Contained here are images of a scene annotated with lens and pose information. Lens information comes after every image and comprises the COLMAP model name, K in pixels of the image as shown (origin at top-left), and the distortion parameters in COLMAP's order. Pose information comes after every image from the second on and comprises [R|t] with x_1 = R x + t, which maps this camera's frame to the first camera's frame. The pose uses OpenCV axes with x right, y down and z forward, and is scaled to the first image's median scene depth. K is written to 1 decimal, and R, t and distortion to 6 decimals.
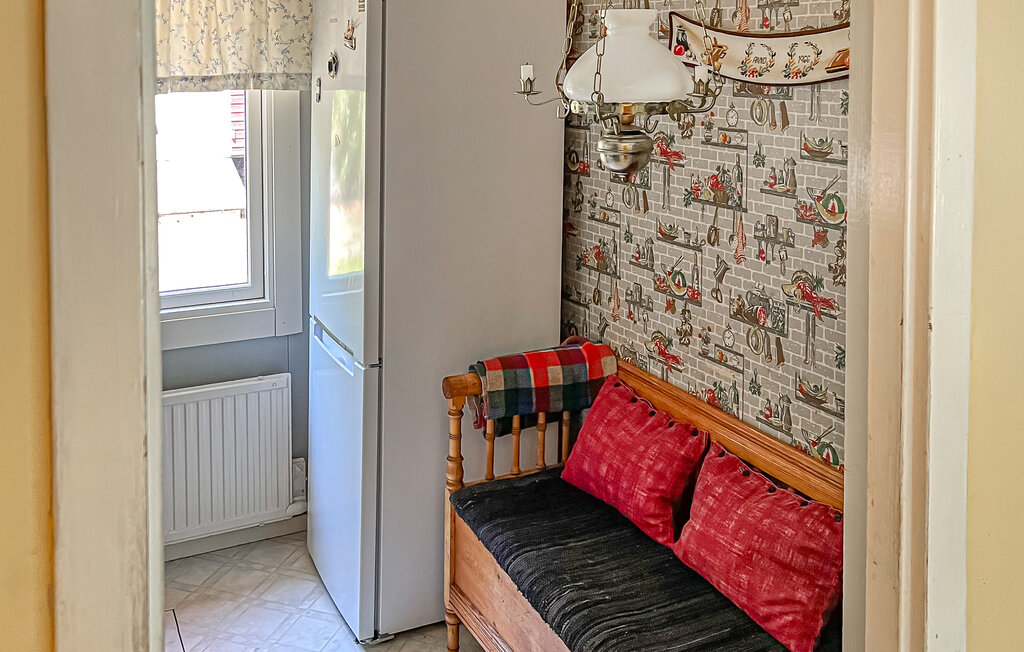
lens RADIAL K [[900.2, 0, 512.0], [0, 900.2, 326.0], [0, 0, 1]] dist [0.004206, -0.002303]
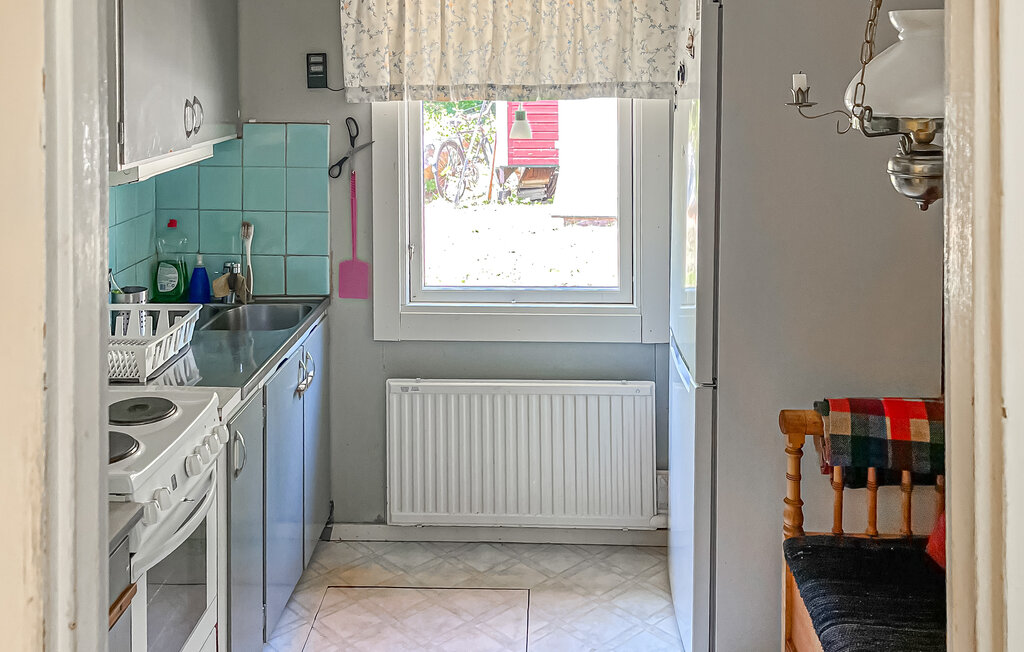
lens RADIAL K [[929.8, 0, 512.0], [0, 929.8, 310.6], [0, 0, 1]] dist [0.018573, -0.000713]
pose [[0.876644, 0.120147, -0.465897, 0.111790], [-0.135209, 0.990817, 0.001102, -0.007265], [0.461751, 0.062028, 0.884838, 0.022337]]
